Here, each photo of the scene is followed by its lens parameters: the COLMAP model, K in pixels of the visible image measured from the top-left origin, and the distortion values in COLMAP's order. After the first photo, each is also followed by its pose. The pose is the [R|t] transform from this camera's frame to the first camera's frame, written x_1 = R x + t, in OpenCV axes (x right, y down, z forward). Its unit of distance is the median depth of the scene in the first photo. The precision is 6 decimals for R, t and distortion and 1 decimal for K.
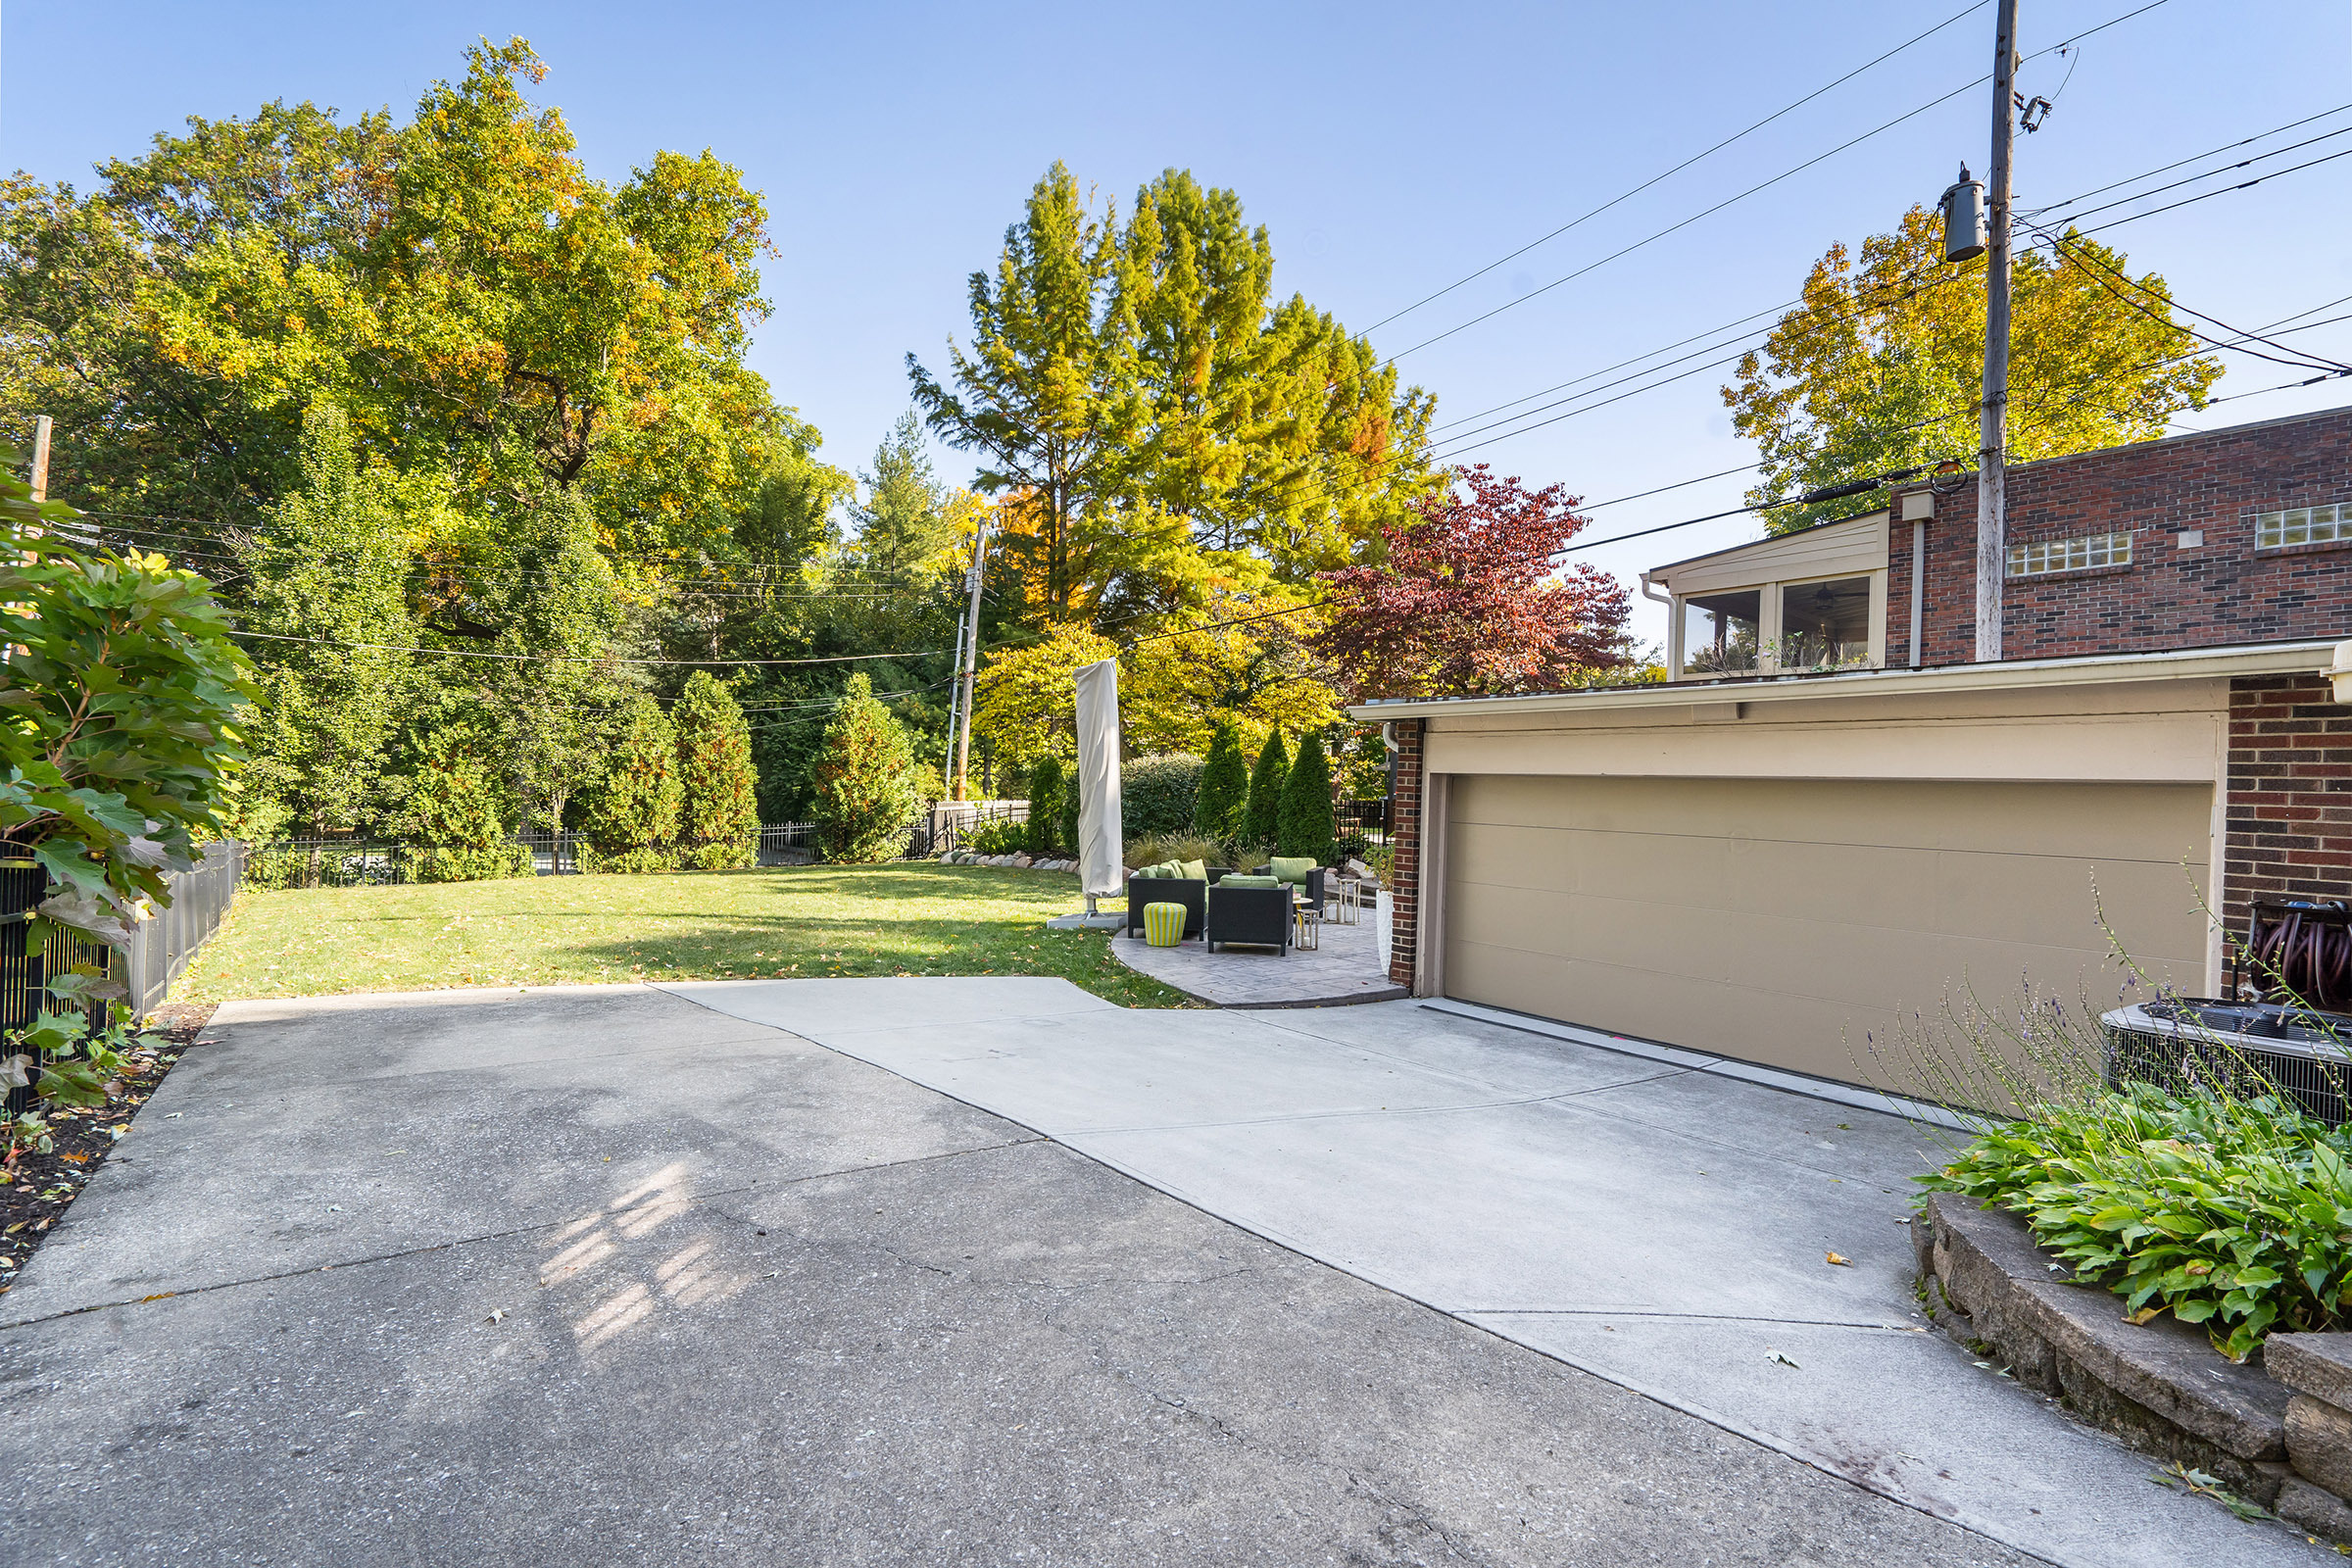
lens RADIAL K [[1078.3, 0, 1186.9], [0, 1078.3, 777.5], [0, 0, 1]] dist [-0.003818, 0.000959]
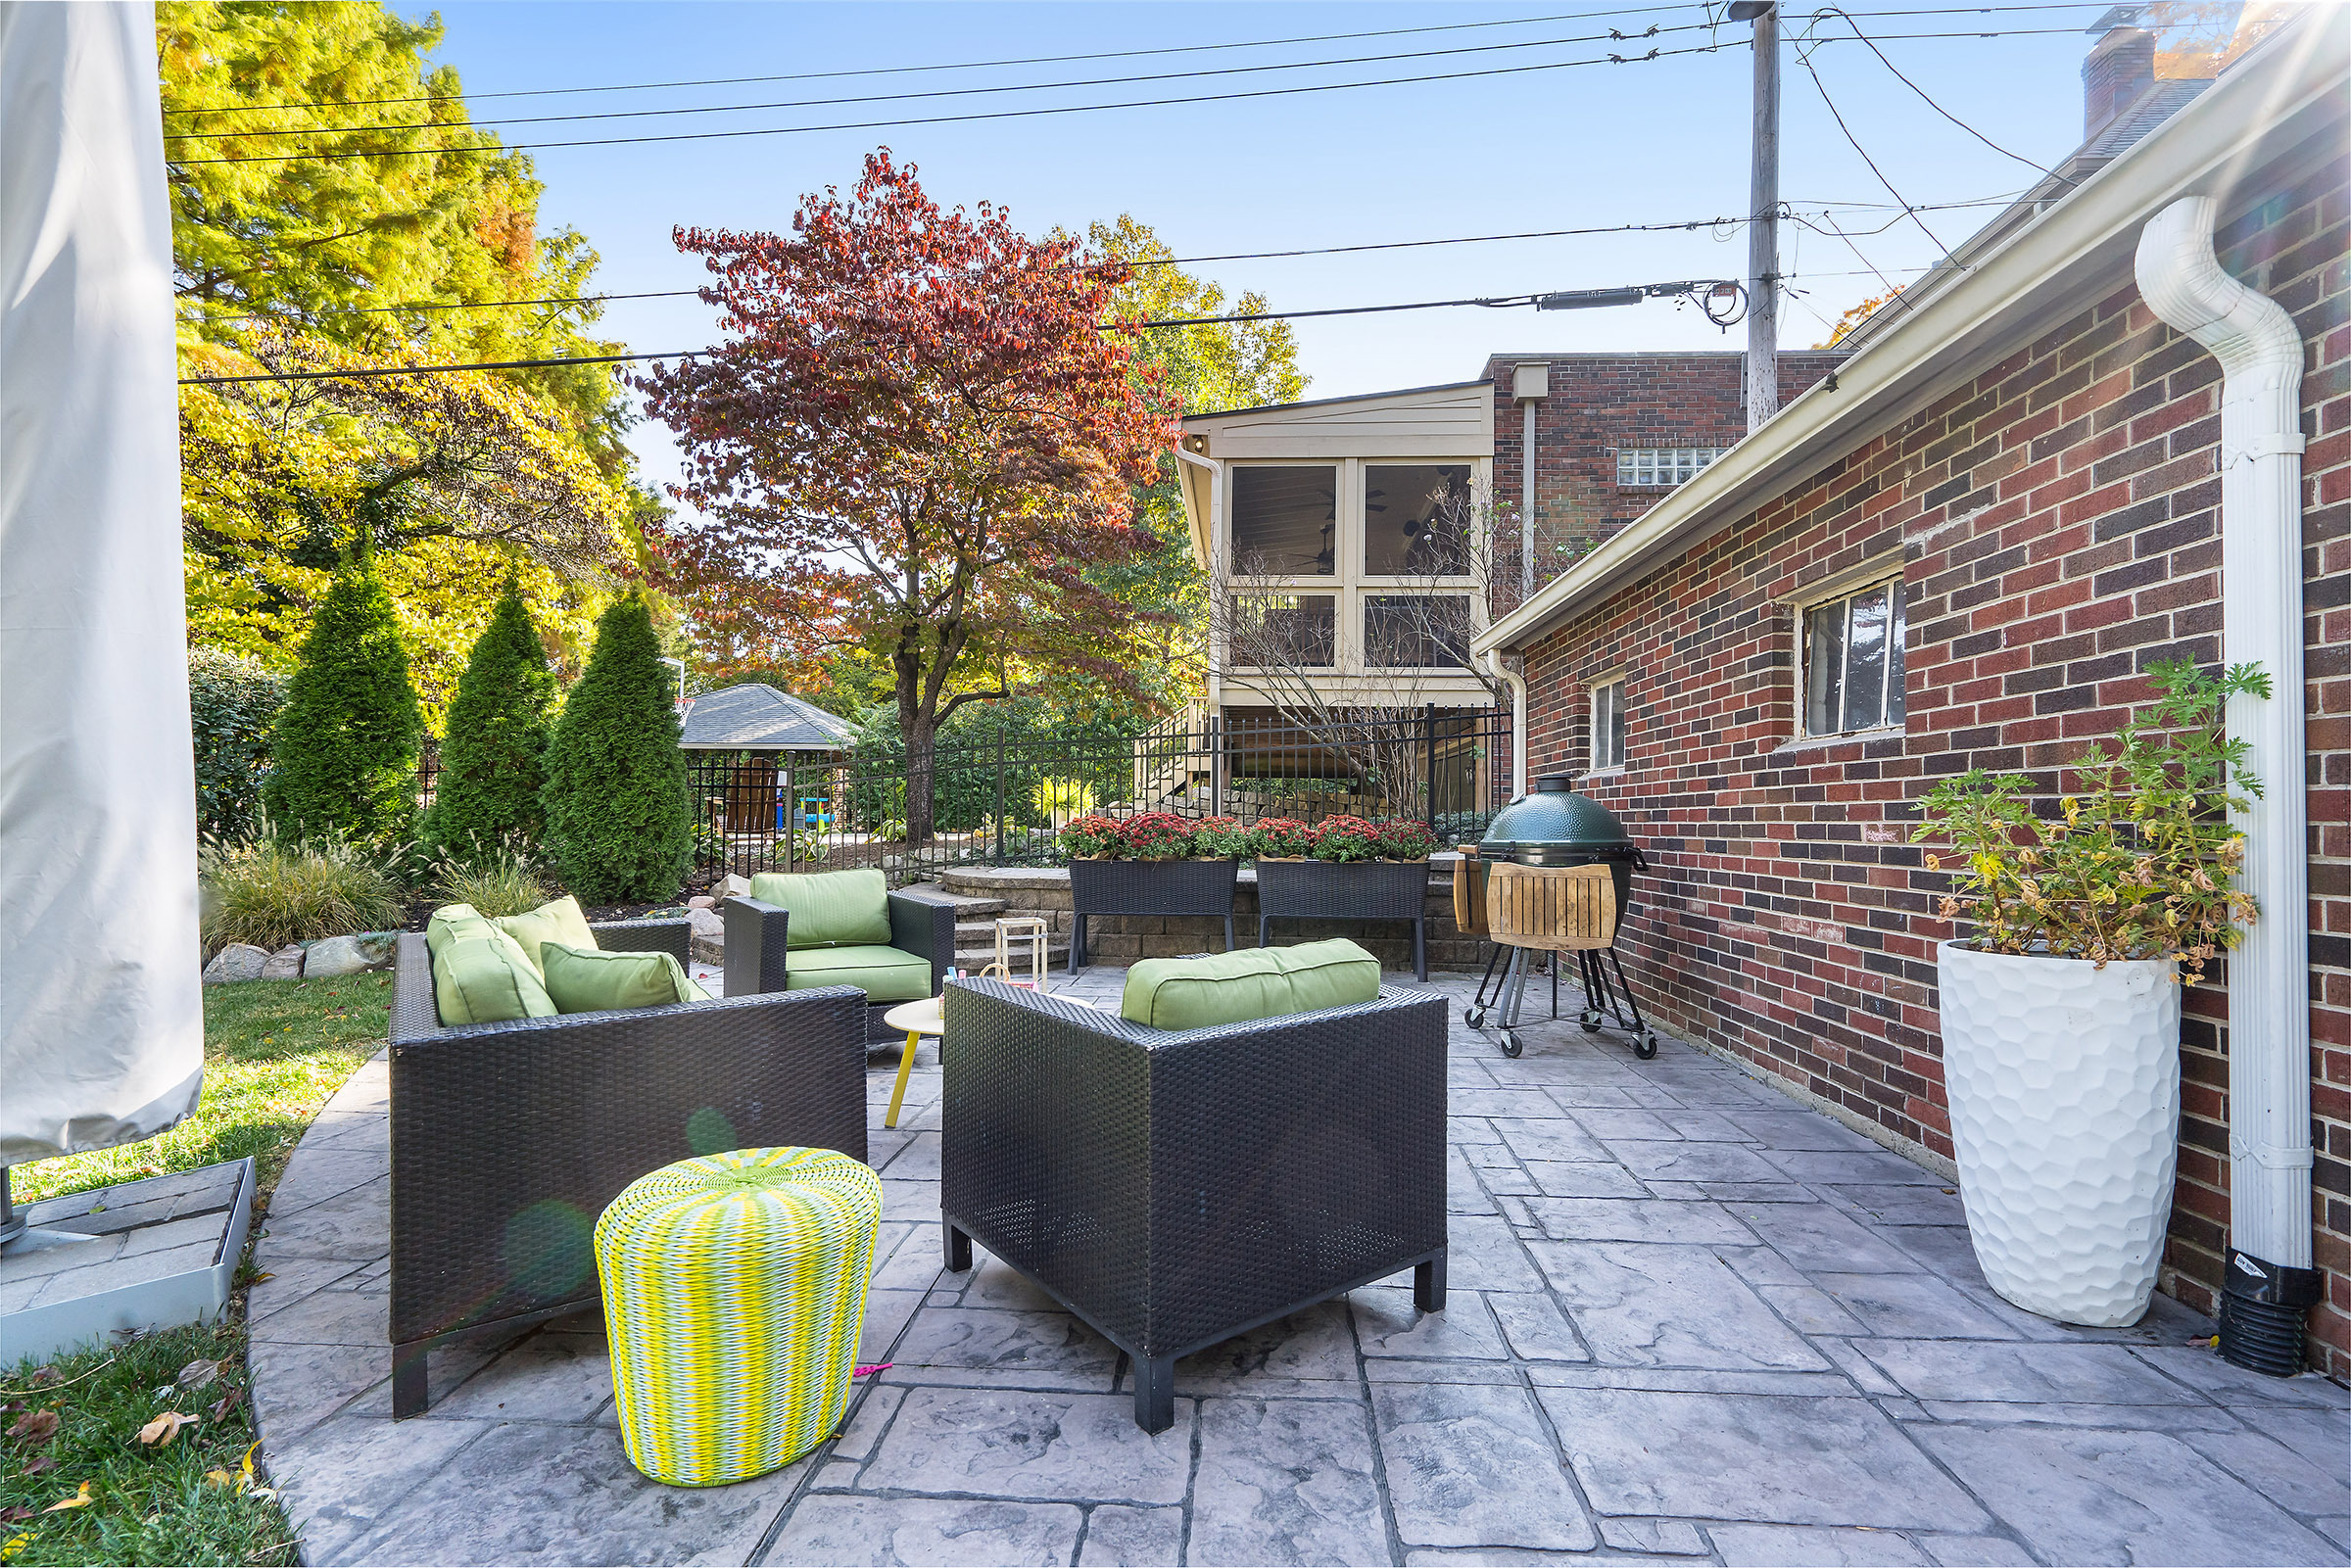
lens RADIAL K [[1077.8, 0, 1175.1], [0, 1077.8, 783.9], [0, 0, 1]] dist [-0.003818, 0.000959]
pose [[0.685083, 0.003029, 0.728458, -0.071512], [-0.002703, 0.999995, -0.001615, 0.043272], [-0.728460, -0.000862, 0.685088, 0.622764]]
